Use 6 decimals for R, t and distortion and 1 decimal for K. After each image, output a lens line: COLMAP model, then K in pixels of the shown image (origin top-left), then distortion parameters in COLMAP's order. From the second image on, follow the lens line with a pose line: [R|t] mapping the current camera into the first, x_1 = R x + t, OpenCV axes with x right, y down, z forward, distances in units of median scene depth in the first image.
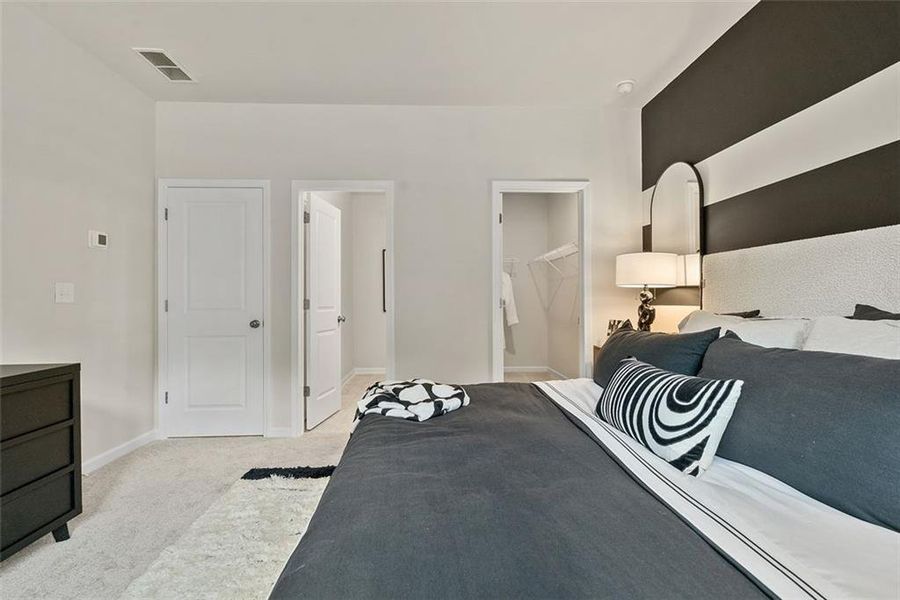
lens RADIAL K [[409.0, 0, 450.0], [0, 409.0, 300.0], [0, 0, 1]] dist [-0.000234, -0.000082]
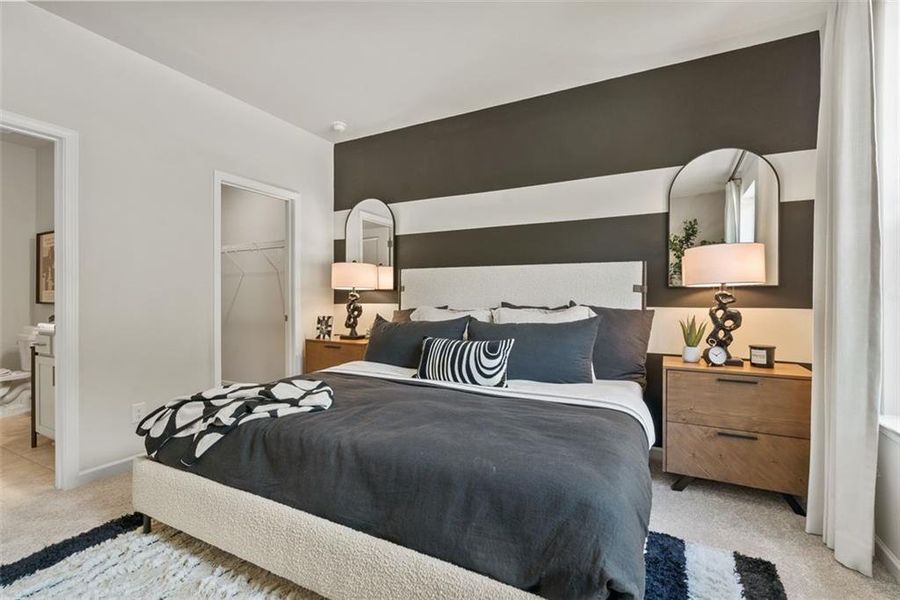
lens RADIAL K [[409.0, 0, 450.0], [0, 409.0, 300.0], [0, 0, 1]] dist [-0.000234, -0.000082]
pose [[0.506573, 0.000319, 0.862197, -0.522696], [-0.002467, 0.999996, 0.001080, 0.000125], [-0.862194, -0.002675, 0.506572, 0.097050]]
